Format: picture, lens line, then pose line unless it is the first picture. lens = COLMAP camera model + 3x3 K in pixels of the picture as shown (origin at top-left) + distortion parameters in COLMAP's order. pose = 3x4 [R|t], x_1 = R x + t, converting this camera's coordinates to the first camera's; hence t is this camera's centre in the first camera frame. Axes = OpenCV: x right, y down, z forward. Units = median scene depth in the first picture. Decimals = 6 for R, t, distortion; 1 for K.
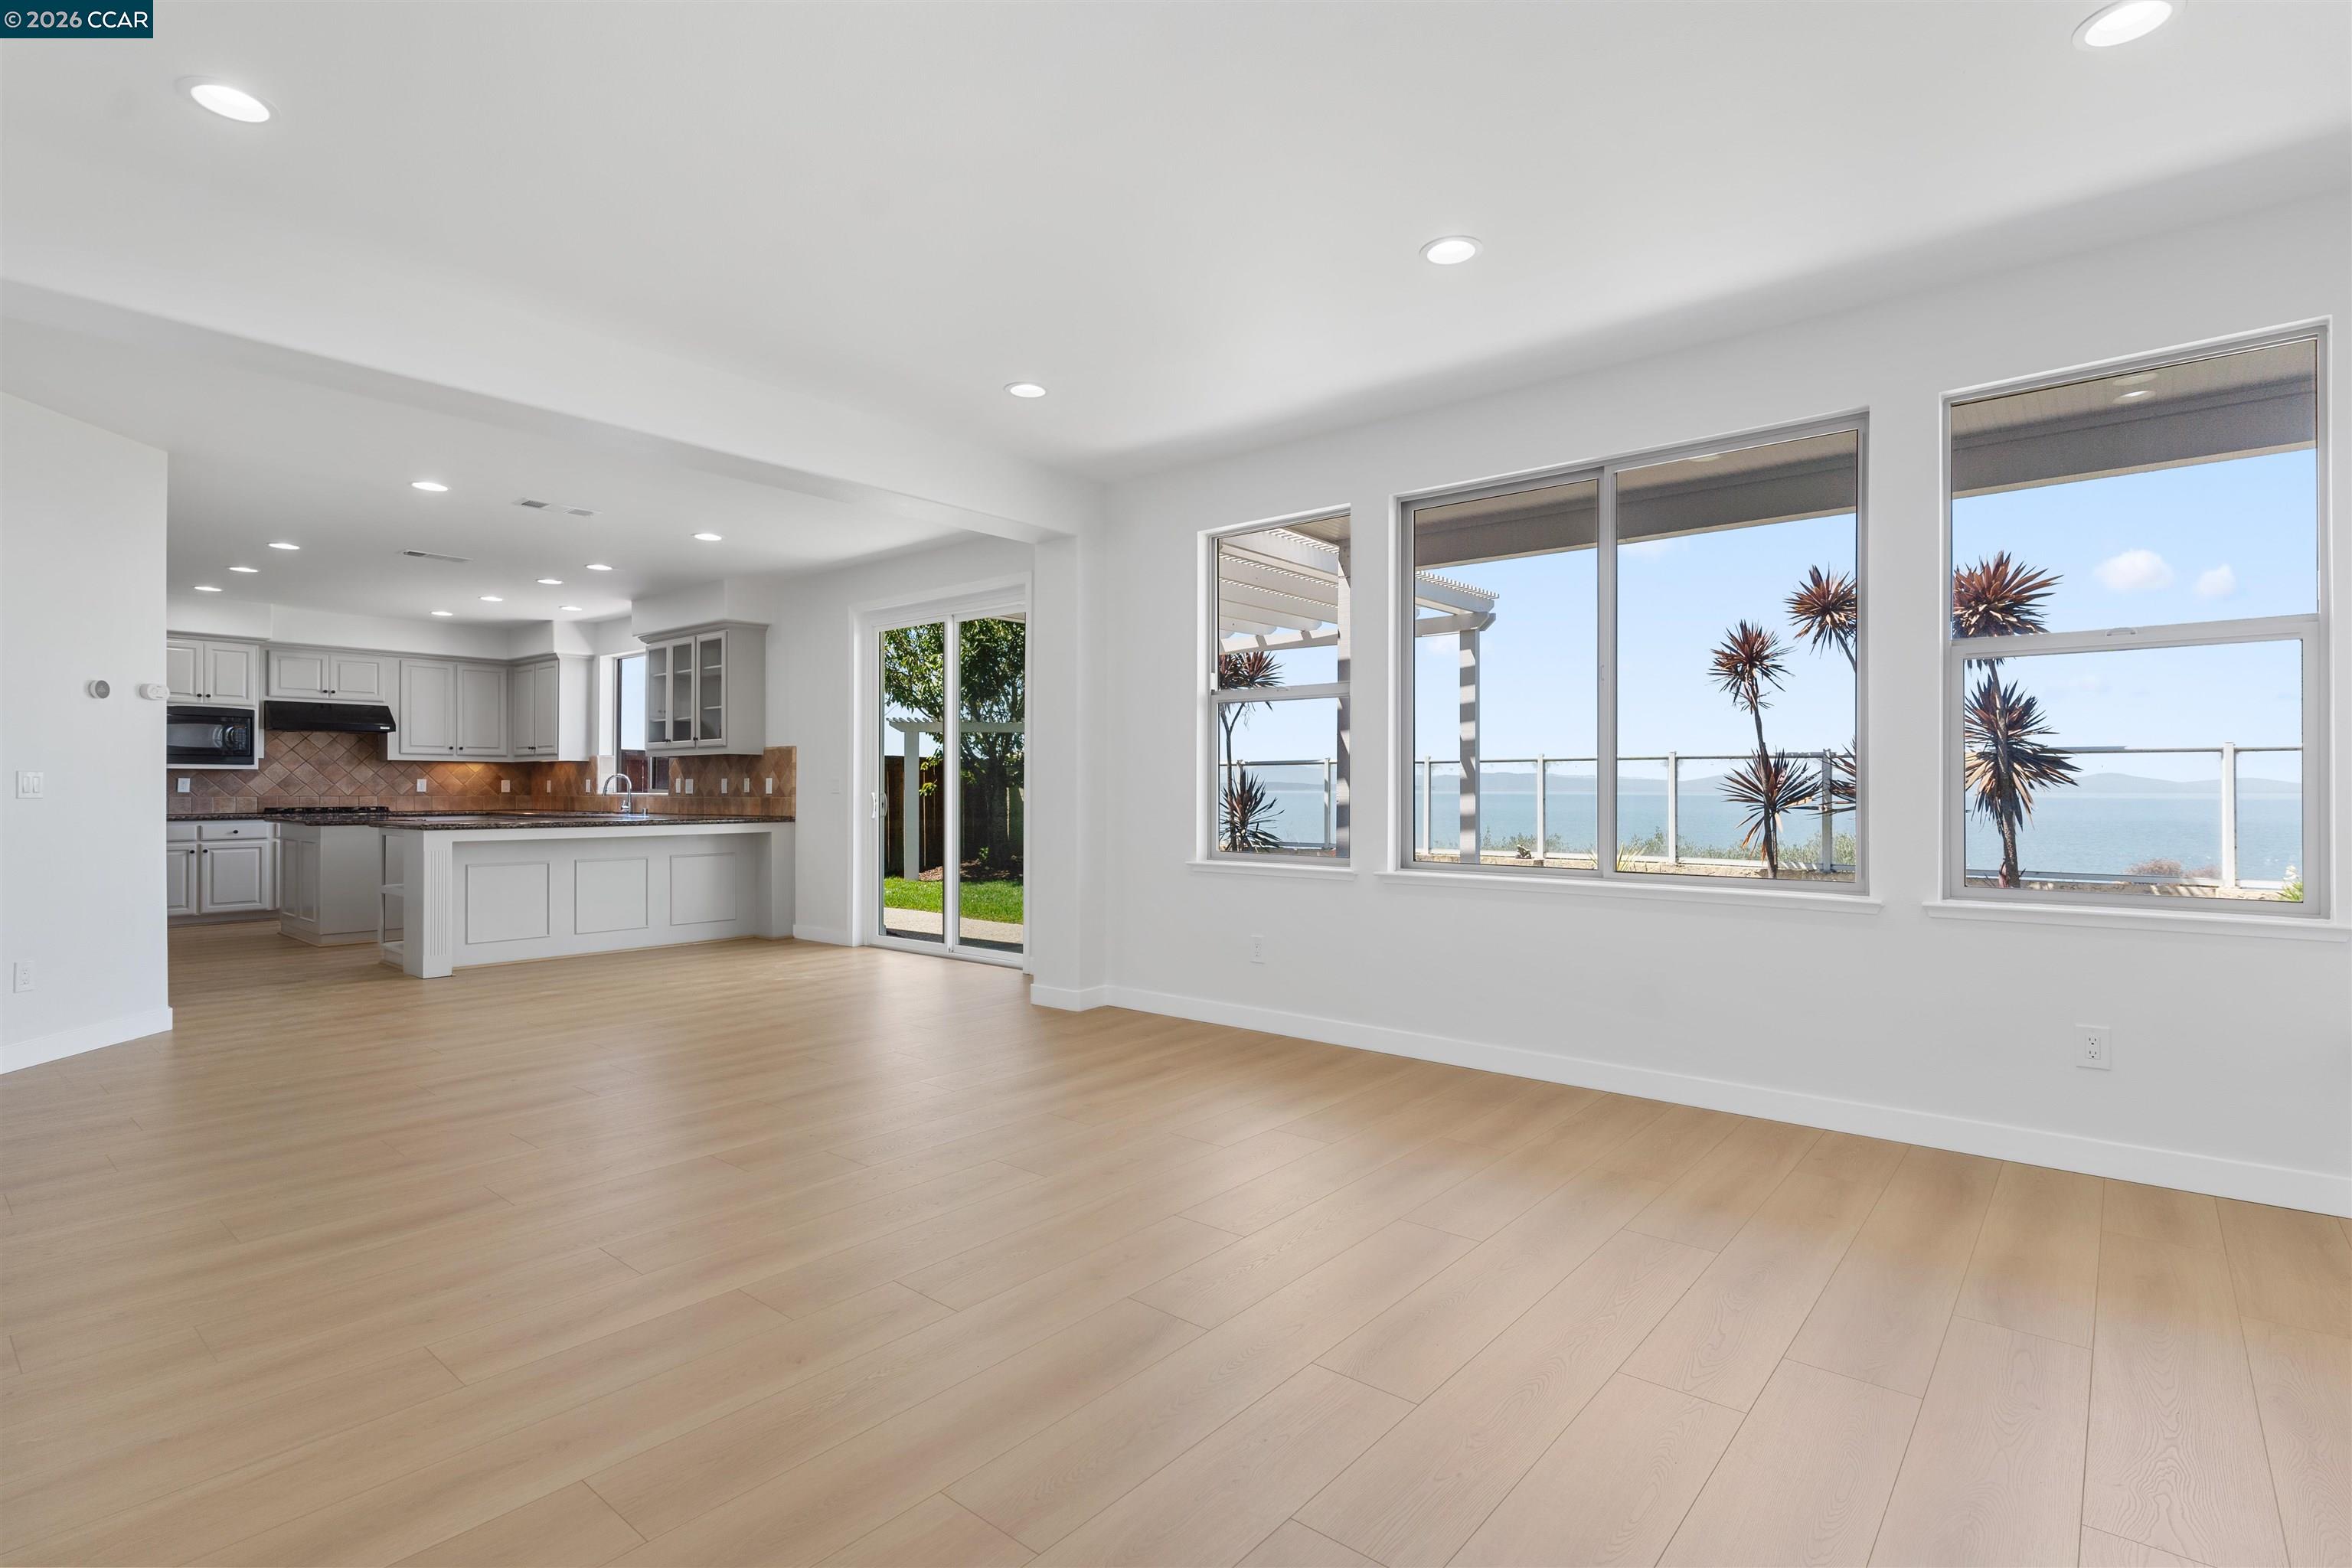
lens RADIAL K [[1128.9, 0, 1184.9], [0, 1128.9, 780.9], [0, 0, 1]] dist [-0.003621, 0.002129]
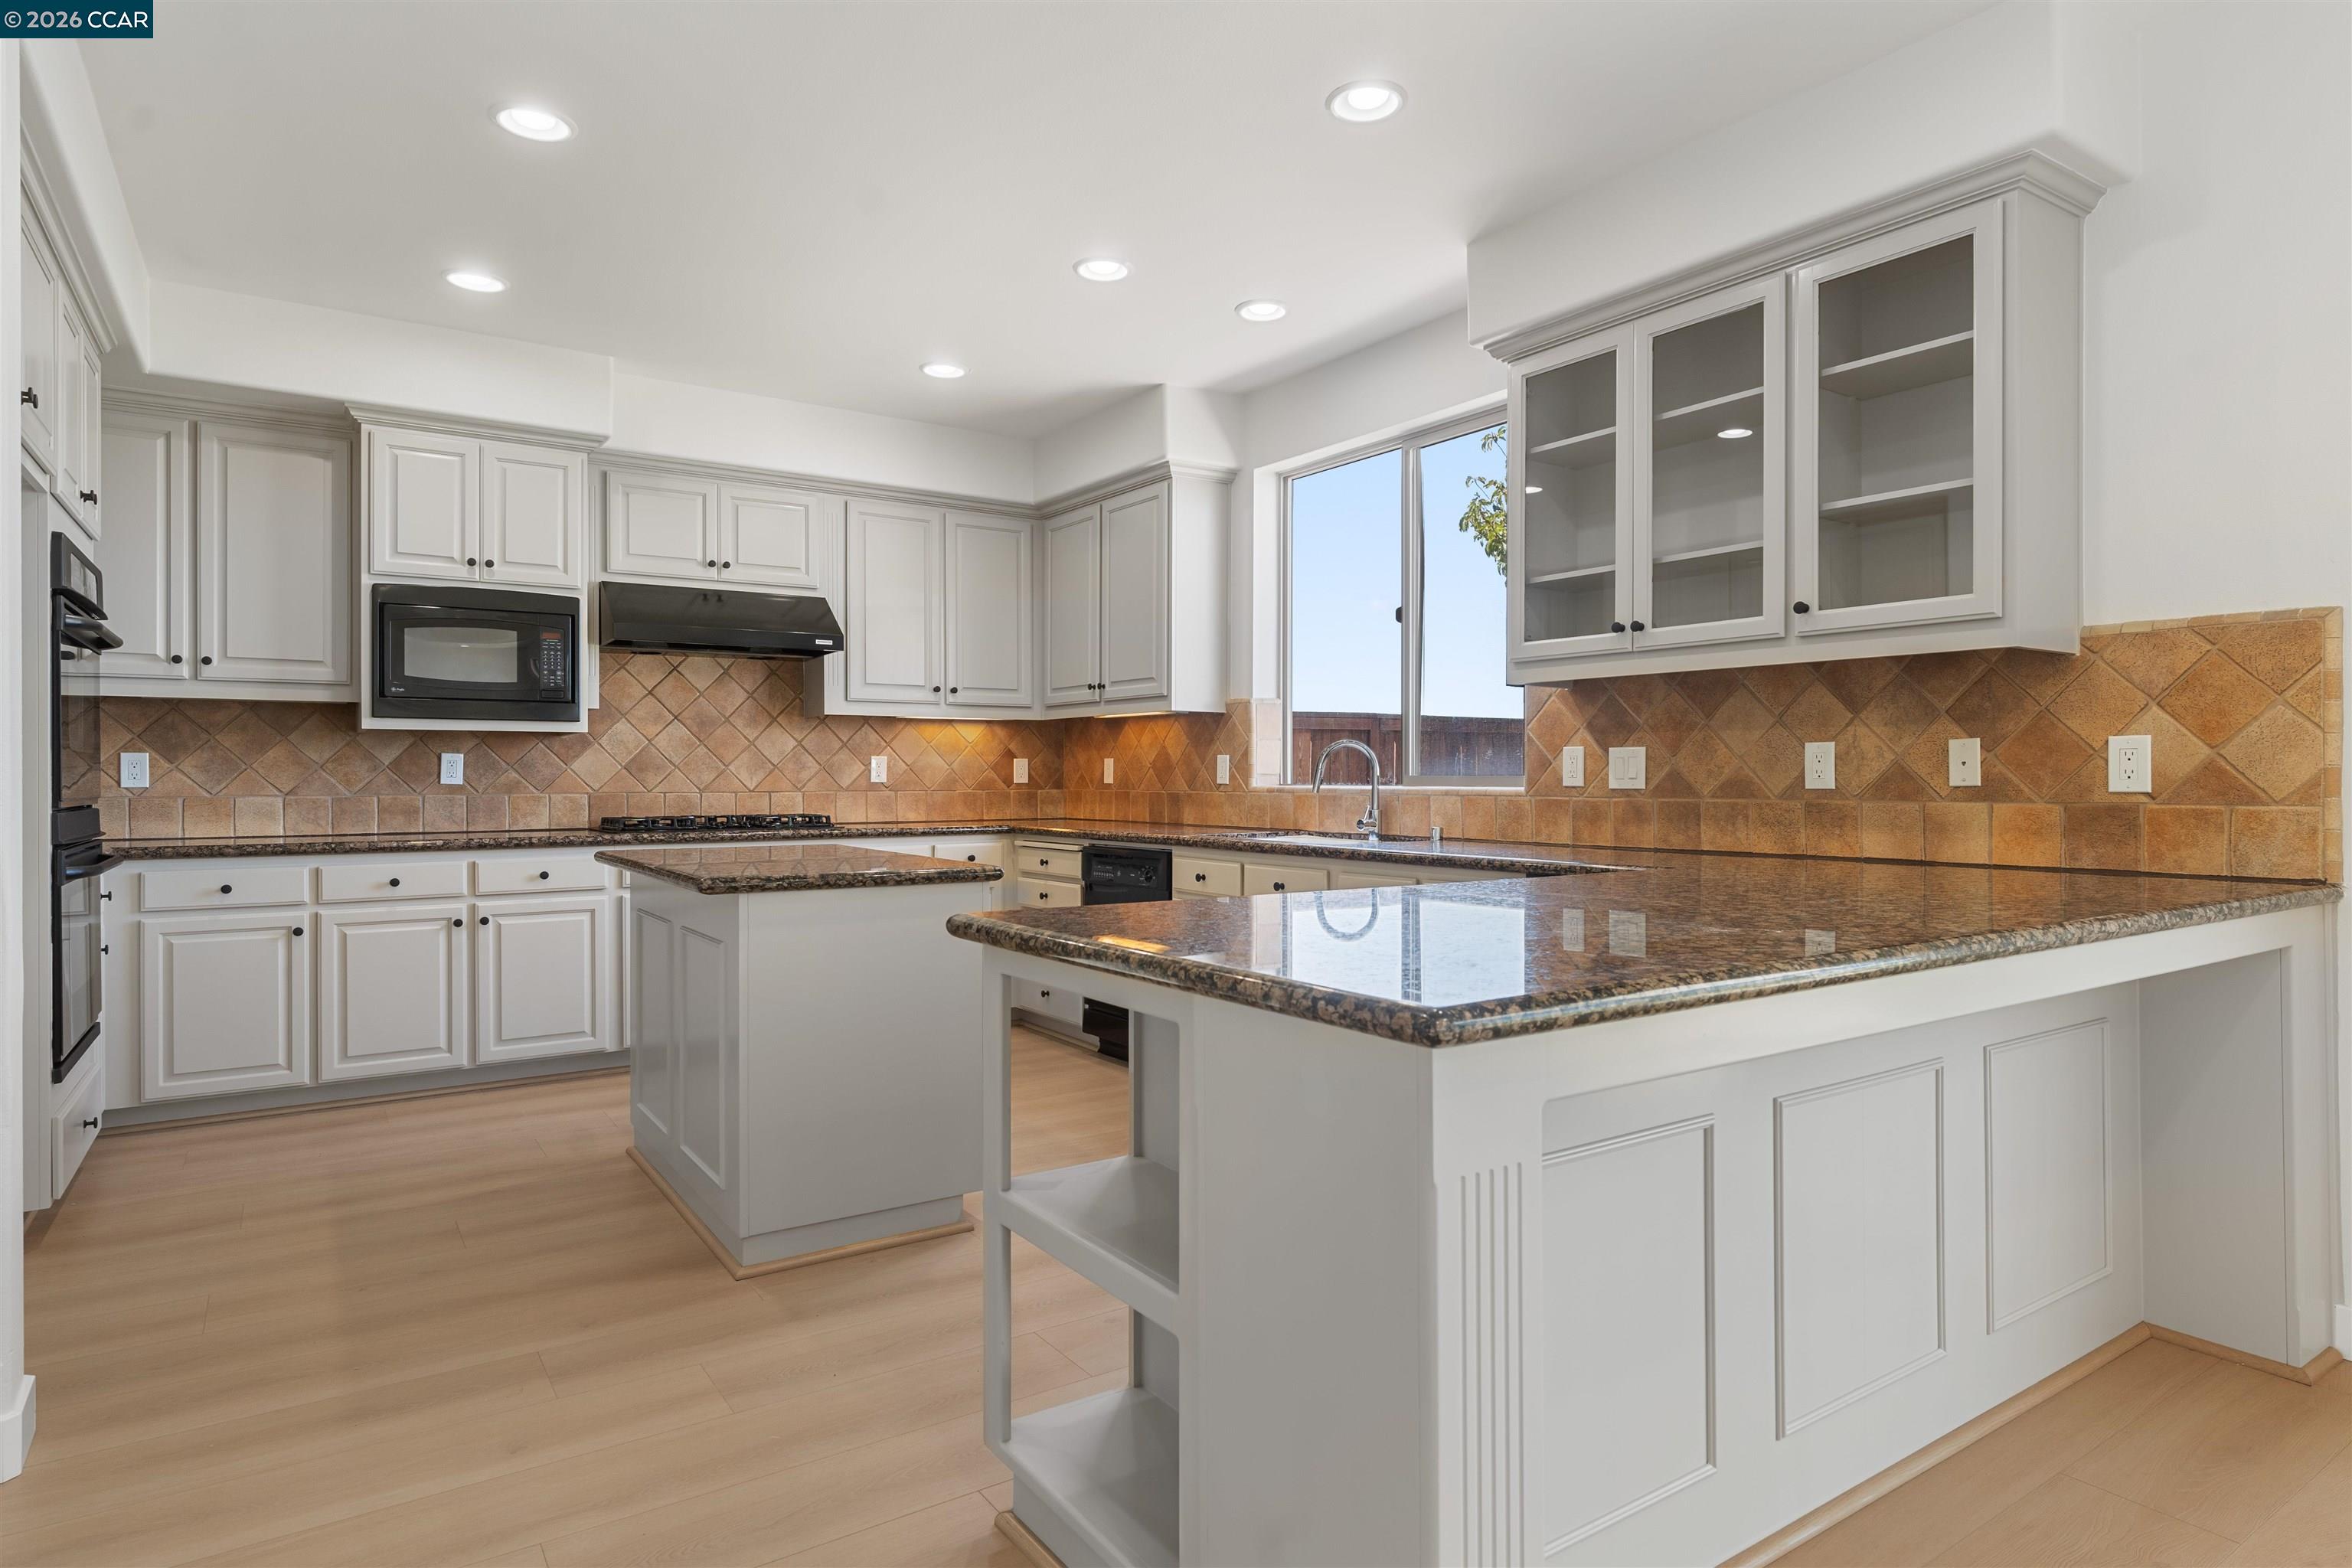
lens RADIAL K [[1302.6, 0, 1173.5], [0, 1302.6, 776.1], [0, 0, 1]] dist [-0.001395, 0.002209]
pose [[0.960793, -0.001382, -0.277262, -0.458770], [0.003504, 0.999968, 0.007160, 0.004016], [0.277244, -0.007851, 0.960768, 0.571522]]
